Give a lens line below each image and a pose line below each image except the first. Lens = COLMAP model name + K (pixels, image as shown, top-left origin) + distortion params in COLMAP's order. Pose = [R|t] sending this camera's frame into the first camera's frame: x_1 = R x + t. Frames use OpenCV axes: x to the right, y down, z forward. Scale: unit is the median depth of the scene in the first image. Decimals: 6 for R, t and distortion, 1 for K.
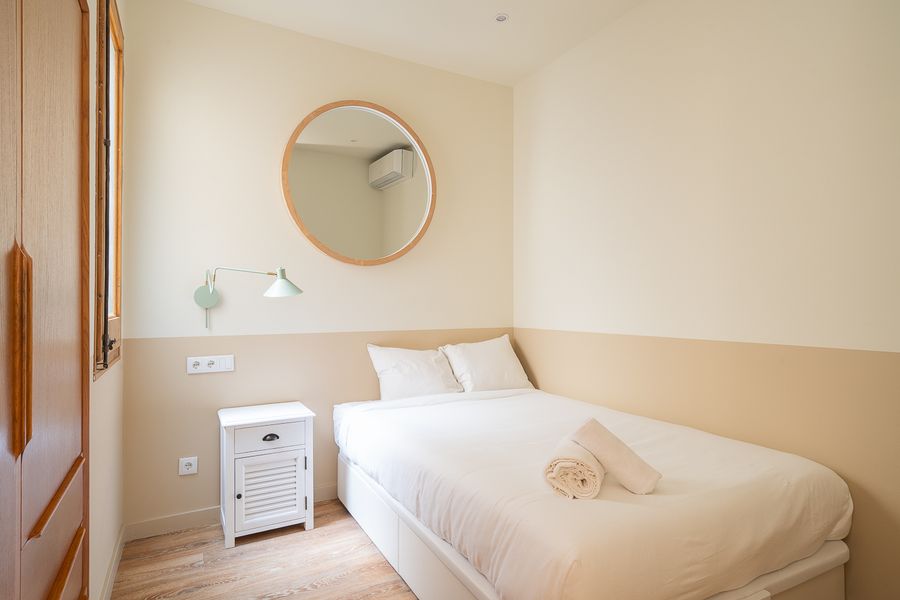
lens RADIAL K [[468.2, 0, 433.7], [0, 468.2, 303.4], [0, 0, 1]] dist [-0.007535, 0.001041]
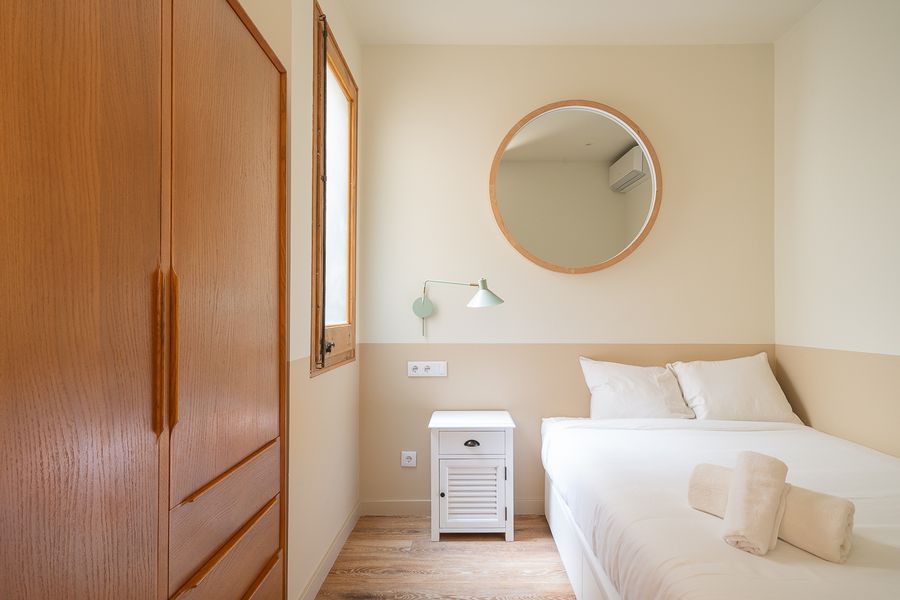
lens RADIAL K [[468.2, 0, 459.3], [0, 468.2, 311.3], [0, 0, 1]] dist [-0.007535, 0.001041]
pose [[0.880843, -0.000943, -0.473408, 0.110549], [-0.001317, 0.999989, -0.004442, -0.000219], [0.473407, 0.004536, 0.880832, 0.071010]]
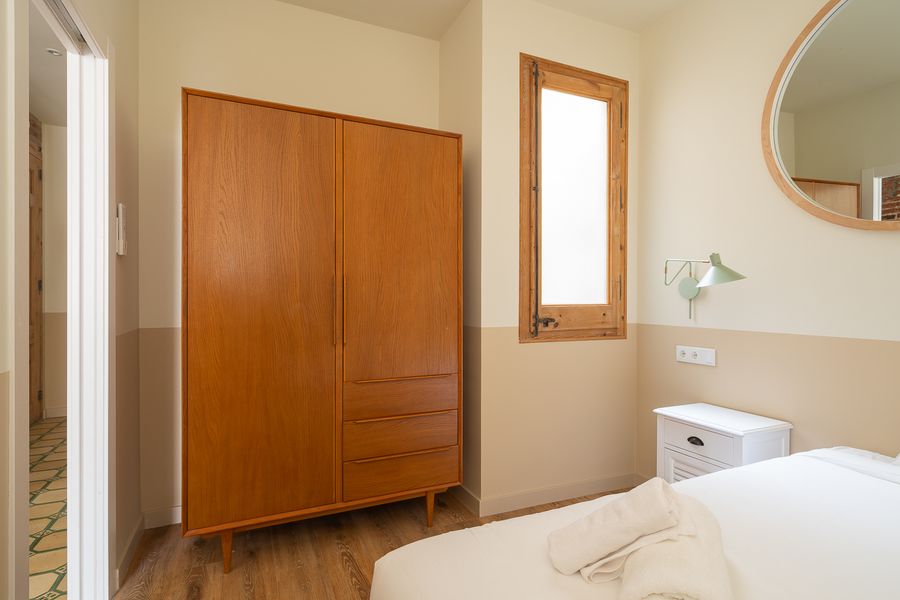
lens RADIAL K [[440.5, 0, 447.9], [0, 440.5, 305.0], [0, 0, 1]] dist [-0.004754, -0.000250]
pose [[-0.062109, 0.012610, -0.997990, 0.506710], [-0.002801, 0.999914, 0.012809, 0.011649], [0.998065, 0.003591, -0.062068, 0.540248]]
